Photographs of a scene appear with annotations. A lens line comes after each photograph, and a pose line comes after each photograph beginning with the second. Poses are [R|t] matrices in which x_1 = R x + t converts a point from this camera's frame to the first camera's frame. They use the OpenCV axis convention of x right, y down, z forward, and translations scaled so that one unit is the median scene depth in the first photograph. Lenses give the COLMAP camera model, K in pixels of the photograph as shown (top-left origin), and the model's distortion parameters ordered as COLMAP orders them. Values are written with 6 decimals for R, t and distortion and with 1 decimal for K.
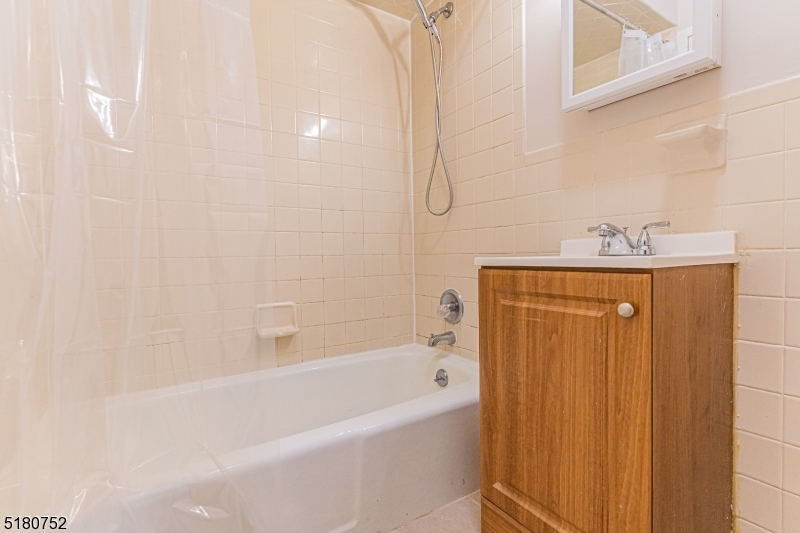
lens RADIAL K [[380.4, 0, 400.2], [0, 380.4, 266.3], [0, 0, 1]] dist [0.004978, -0.001521]
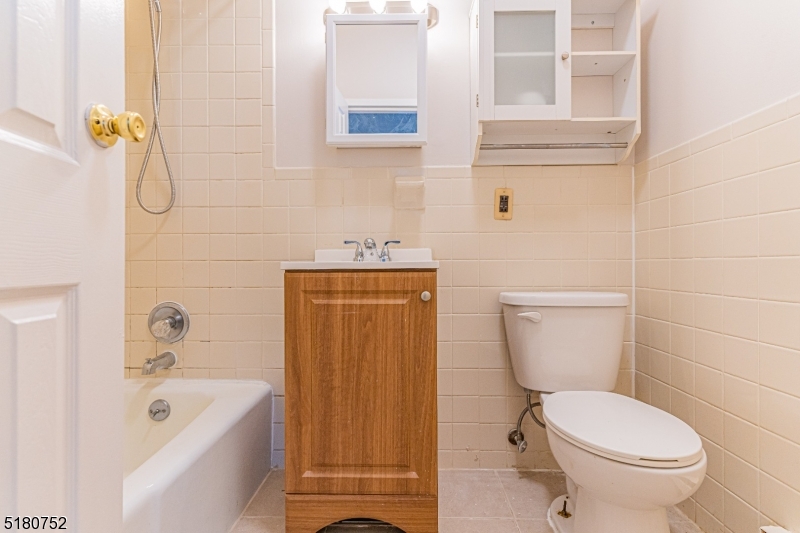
lens RADIAL K [[380.4, 0, 401.6], [0, 380.4, 267.1], [0, 0, 1]] dist [0.004978, -0.001521]
pose [[0.553401, 0.012788, 0.832817, -0.365185], [0.018580, 0.999444, -0.027693, 0.019828], [-0.832708, 0.030799, 0.552855, 0.121458]]
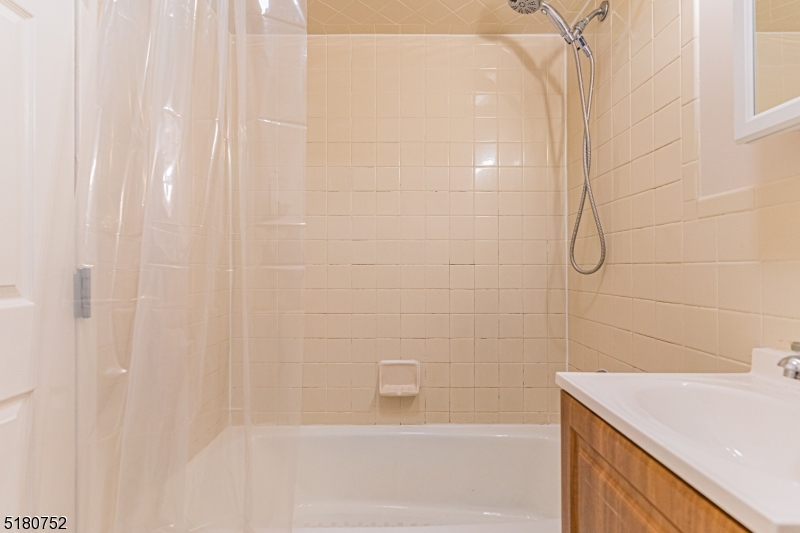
lens RADIAL K [[380.4, 0, 402.1], [0, 380.4, 267.0], [0, 0, 1]] dist [0.004978, -0.001521]
pose [[0.843120, 0.013434, -0.537558, 0.253184], [-0.031109, 0.999232, -0.023821, -0.147583], [0.536825, 0.036807, 0.842891, 0.177258]]
